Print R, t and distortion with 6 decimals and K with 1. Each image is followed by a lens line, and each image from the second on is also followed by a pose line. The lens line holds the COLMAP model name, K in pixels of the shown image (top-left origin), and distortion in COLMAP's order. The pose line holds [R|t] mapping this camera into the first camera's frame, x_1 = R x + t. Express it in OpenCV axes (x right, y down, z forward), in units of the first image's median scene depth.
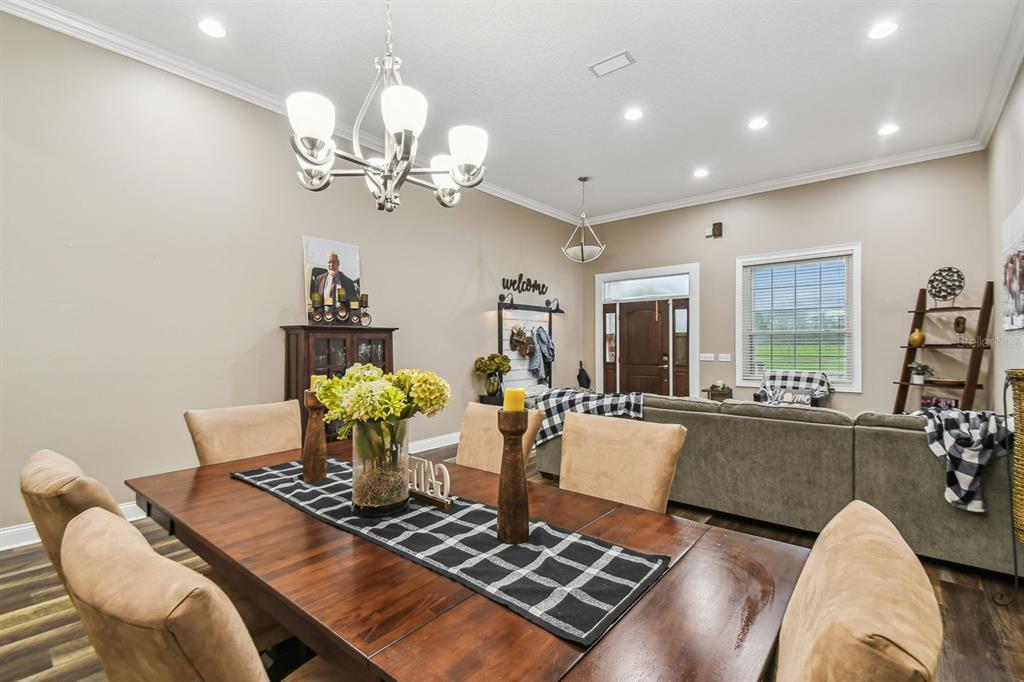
lens RADIAL K [[461.9, 0, 509.1], [0, 461.9, 338.9], [0, 0, 1]] dist [0.025353, -0.008287]
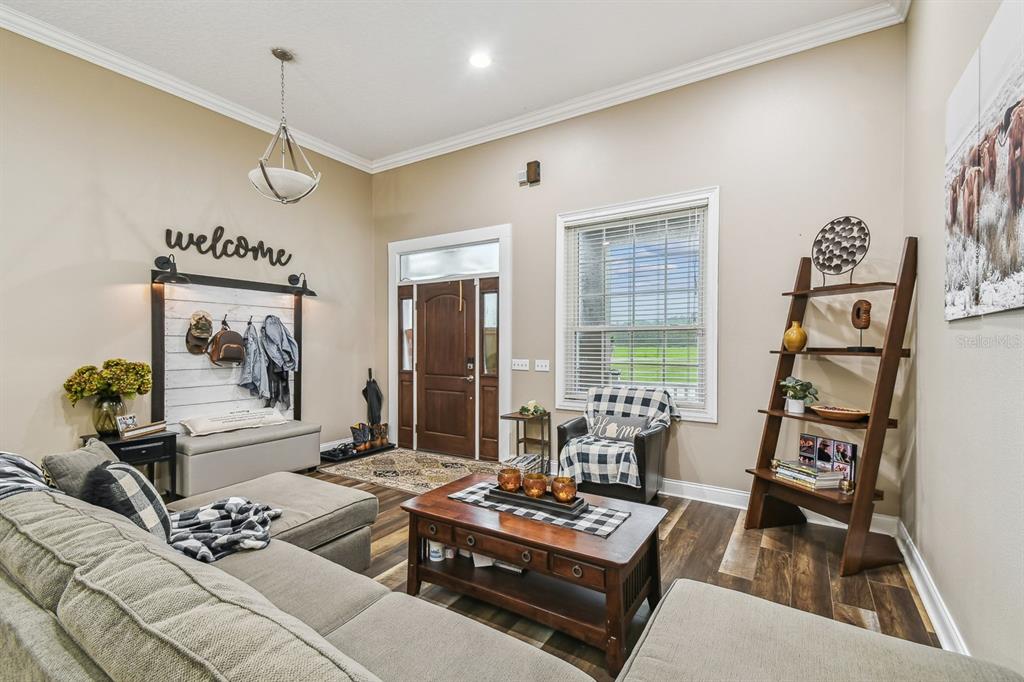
lens RADIAL K [[461.9, 0, 502.2], [0, 461.9, 344.4], [0, 0, 1]] dist [0.025353, -0.008287]
pose [[0.990623, 0.007334, 0.136426, 0.352866], [-0.008830, 0.999907, 0.010359, 0.003987], [-0.136338, -0.011467, 0.990596, 0.389033]]
